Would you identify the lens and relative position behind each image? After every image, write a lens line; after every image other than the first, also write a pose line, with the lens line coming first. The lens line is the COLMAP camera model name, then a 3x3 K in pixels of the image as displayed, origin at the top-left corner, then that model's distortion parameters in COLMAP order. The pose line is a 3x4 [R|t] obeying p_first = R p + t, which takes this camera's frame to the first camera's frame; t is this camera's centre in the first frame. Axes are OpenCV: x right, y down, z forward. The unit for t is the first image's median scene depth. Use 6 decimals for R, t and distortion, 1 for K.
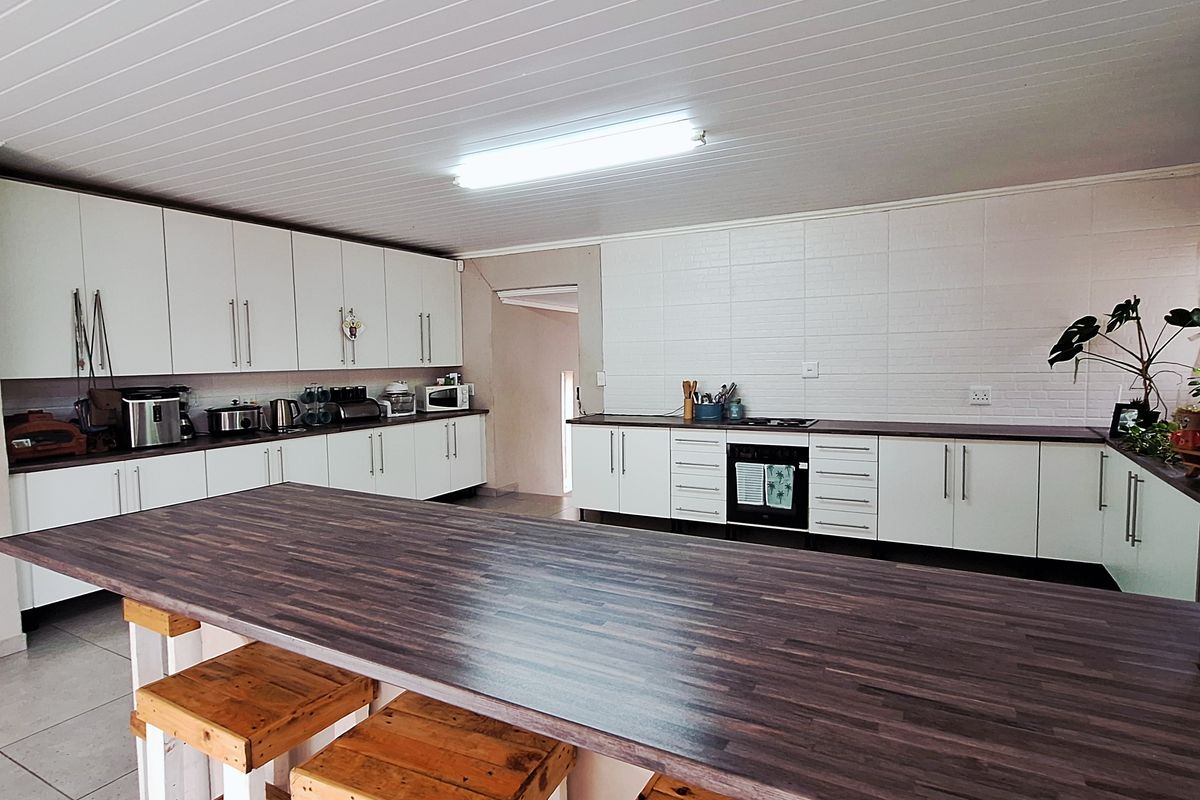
lens RADIAL K [[646.3, 0, 599.9], [0, 646.3, 424.7], [0, 0, 1]] dist [0.043986, -0.000375]
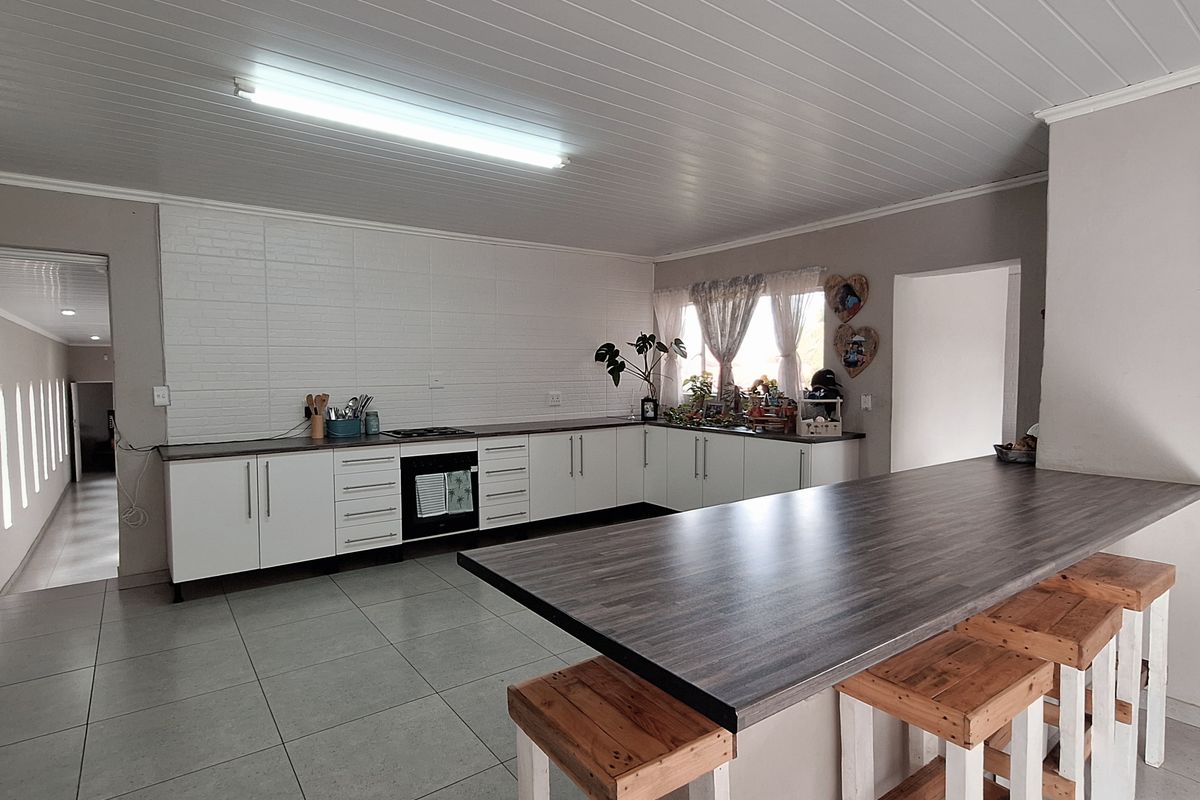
lens RADIAL K [[644.0, 0, 600.0], [0, 644.0, 400.0], [0, 0, 1]] dist [-0.069069, 0.000330]
pose [[0.430555, -0.030114, 0.902062, -0.546639], [0.092896, 0.995614, -0.011103, -0.018515], [-0.897771, 0.088578, 0.431464, 0.350553]]
